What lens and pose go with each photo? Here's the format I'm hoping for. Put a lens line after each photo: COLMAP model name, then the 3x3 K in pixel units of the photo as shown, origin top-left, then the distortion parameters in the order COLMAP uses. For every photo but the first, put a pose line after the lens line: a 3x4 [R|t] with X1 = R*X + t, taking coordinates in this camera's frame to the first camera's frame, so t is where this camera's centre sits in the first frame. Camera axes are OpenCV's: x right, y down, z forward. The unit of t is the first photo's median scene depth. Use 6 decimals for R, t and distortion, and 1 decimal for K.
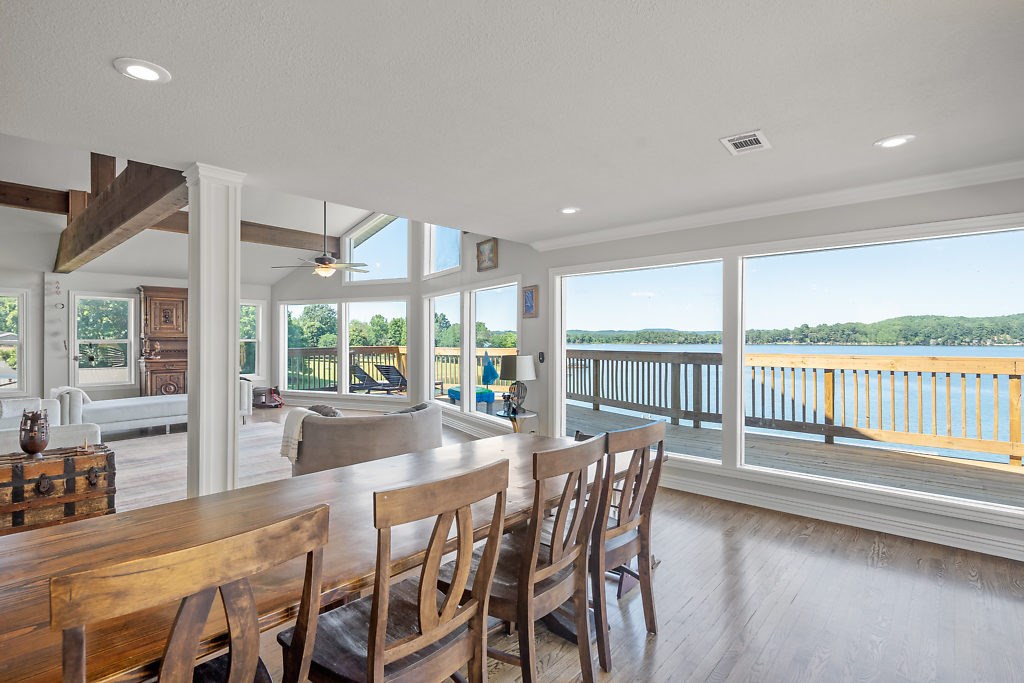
lens RADIAL K [[498.6, 0, 503.5], [0, 498.6, 335.8], [0, 0, 1]] dist [0.003811, -0.003411]
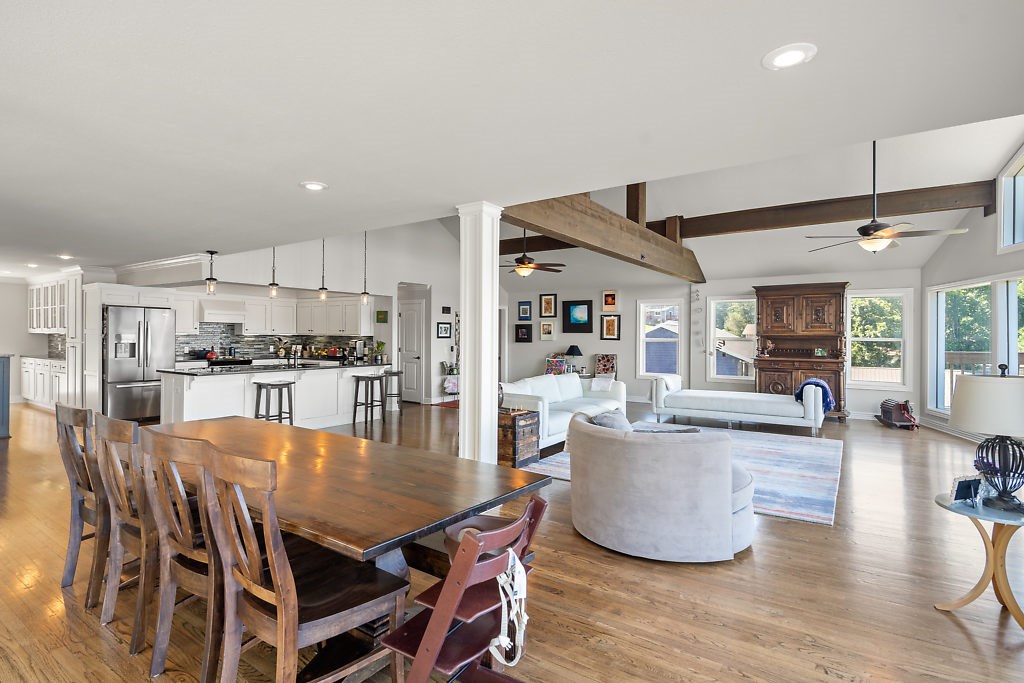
lens RADIAL K [[518.6, 0, 507.1], [0, 518.6, 337.6], [0, 0, 1]] dist [0.019077, 0.000395]
pose [[0.132751, 0.003701, -0.991143, 0.257901], [0.000299, 0.999993, 0.003774, 0.002201], [0.991149, -0.000797, 0.132748, 0.301717]]
